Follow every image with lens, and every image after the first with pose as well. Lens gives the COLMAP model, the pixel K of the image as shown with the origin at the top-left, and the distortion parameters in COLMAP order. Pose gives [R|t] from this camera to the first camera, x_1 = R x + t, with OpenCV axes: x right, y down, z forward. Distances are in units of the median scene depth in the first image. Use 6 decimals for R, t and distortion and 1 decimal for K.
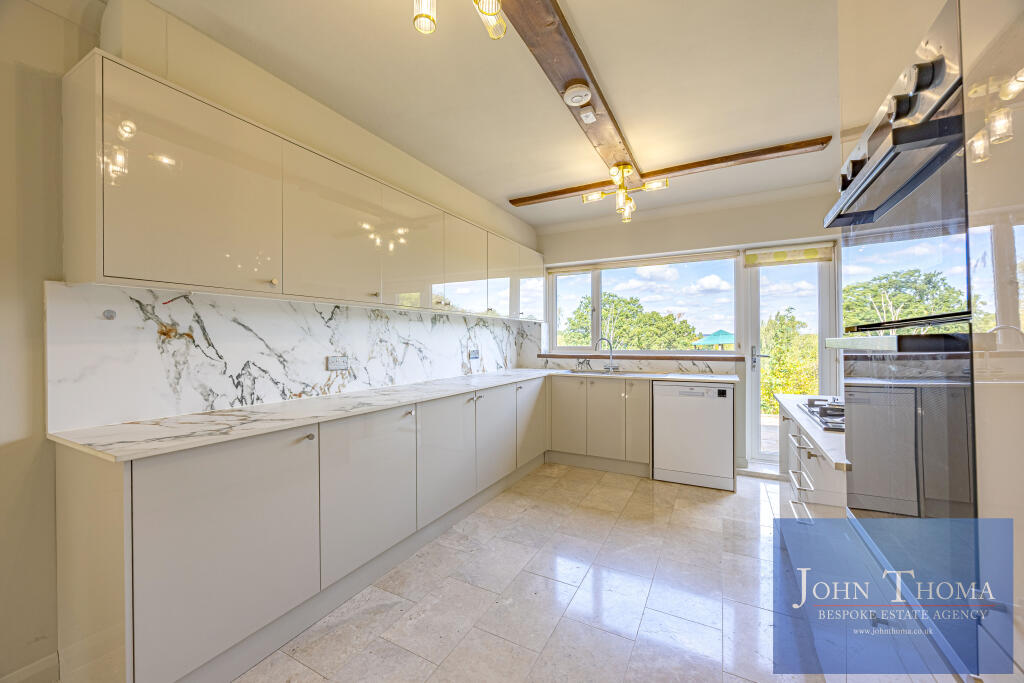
lens RADIAL K [[394.8, 0, 505.7], [0, 394.8, 342.9], [0, 0, 1]] dist [-0.002983, -0.000097]
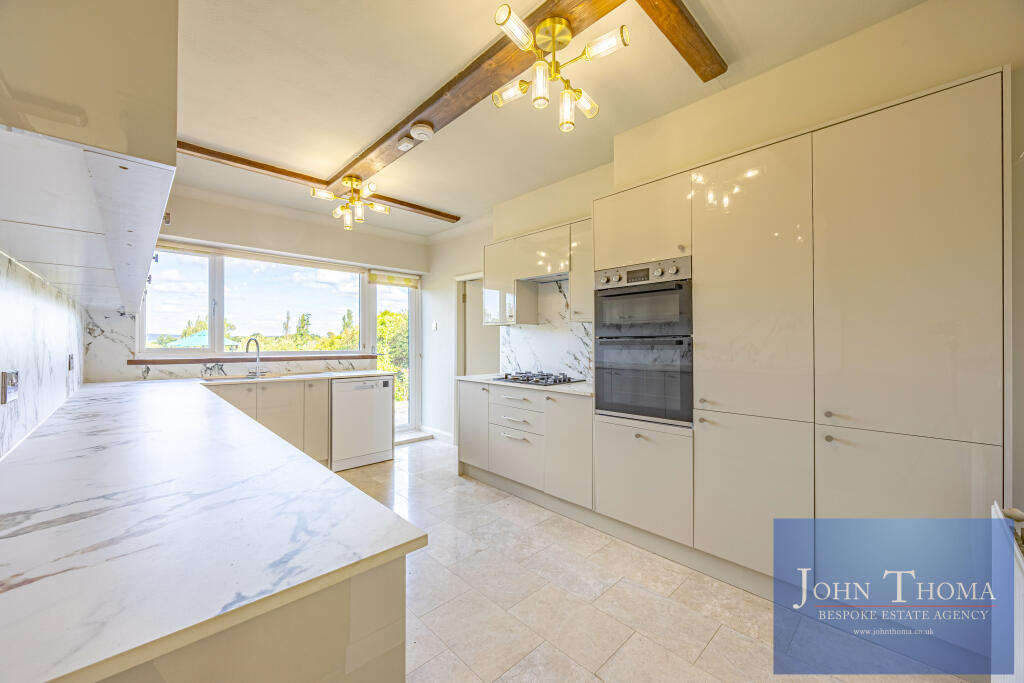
lens RADIAL K [[394.8, 0, 508.1], [0, 394.8, 341.9], [0, 0, 1]] dist [-0.002983, -0.000097]
pose [[0.302120, 0.007846, 0.953238, -0.574797], [-0.001769, 0.999969, -0.007670, 0.002779], [-0.953268, 0.000631, 0.302124, 0.269432]]
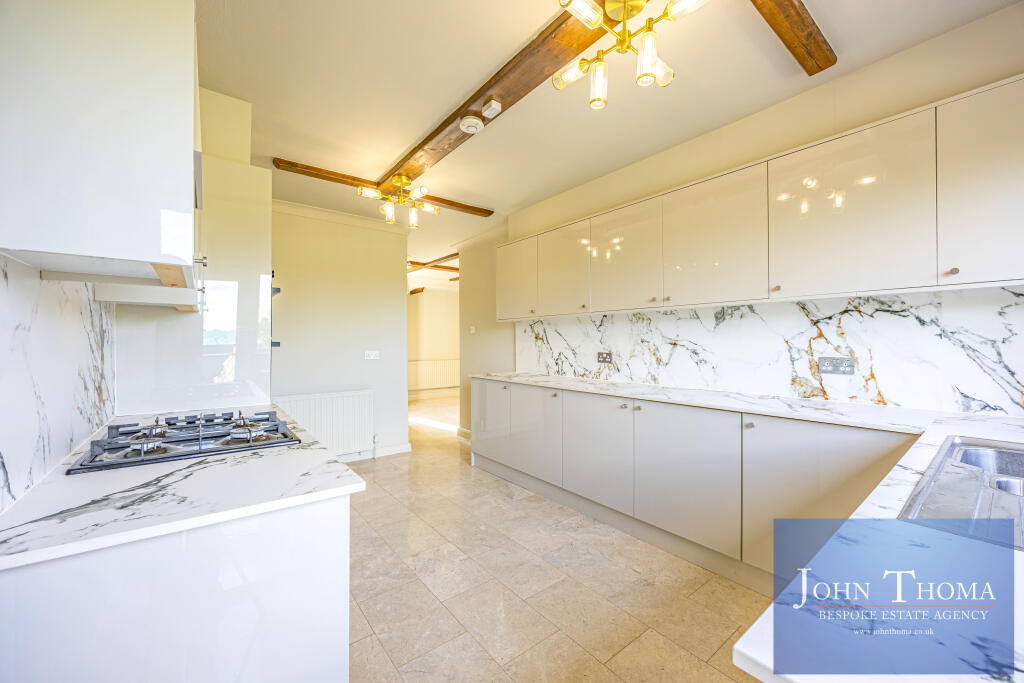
lens RADIAL K [[394.8, 0, 508.1], [0, 394.8, 337.6], [0, 0, 1]] dist [-0.002983, -0.000097]
pose [[-0.395207, -0.000689, -0.918592, 0.786235], [0.000873, 0.999999, -0.001126, -0.013424], [0.918592, -0.001247, -0.395206, 1.021915]]
